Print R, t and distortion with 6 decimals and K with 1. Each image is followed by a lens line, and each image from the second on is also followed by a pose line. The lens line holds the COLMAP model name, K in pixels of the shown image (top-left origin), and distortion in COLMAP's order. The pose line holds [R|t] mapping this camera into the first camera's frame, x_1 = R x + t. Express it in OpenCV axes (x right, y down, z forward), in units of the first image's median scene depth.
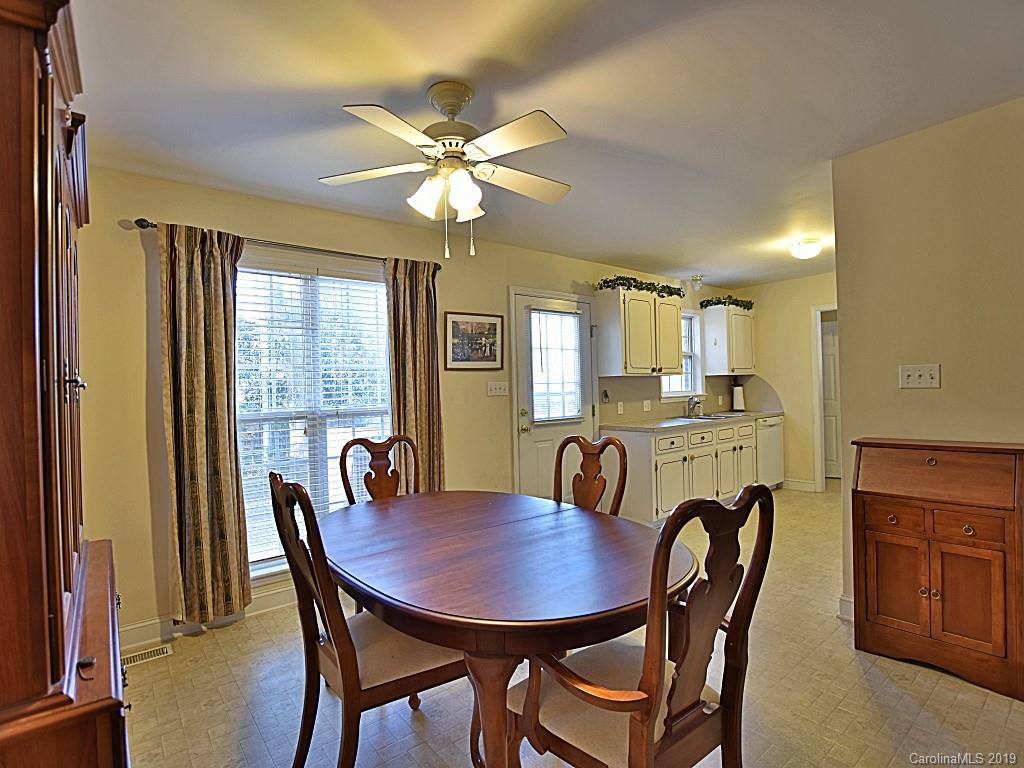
lens RADIAL K [[507.1, 0, 518.0], [0, 507.1, 390.1], [0, 0, 1]] dist [-0.032878, 0.002603]
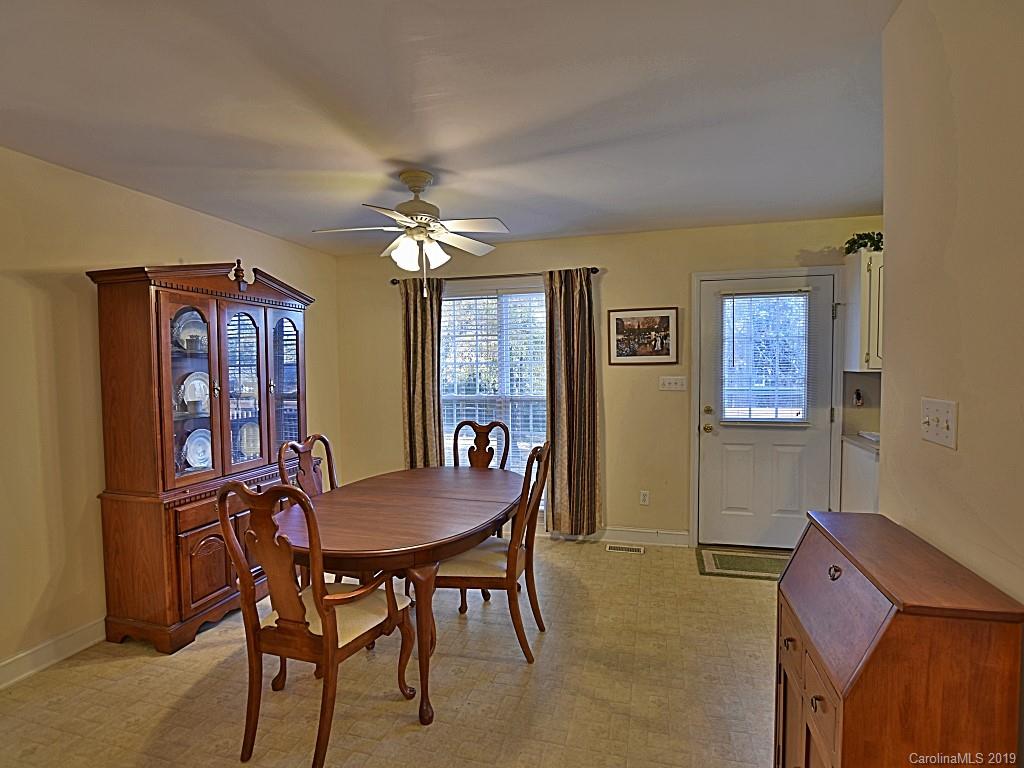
lens RADIAL K [[507.1, 0, 518.0], [0, 507.1, 390.1], [0, 0, 1]] dist [-0.032878, 0.002603]
pose [[0.584180, 0.060513, -0.809365, 0.539956], [-0.007853, 0.997591, 0.068918, -0.051421], [0.811586, -0.033905, 0.583248, 0.188307]]
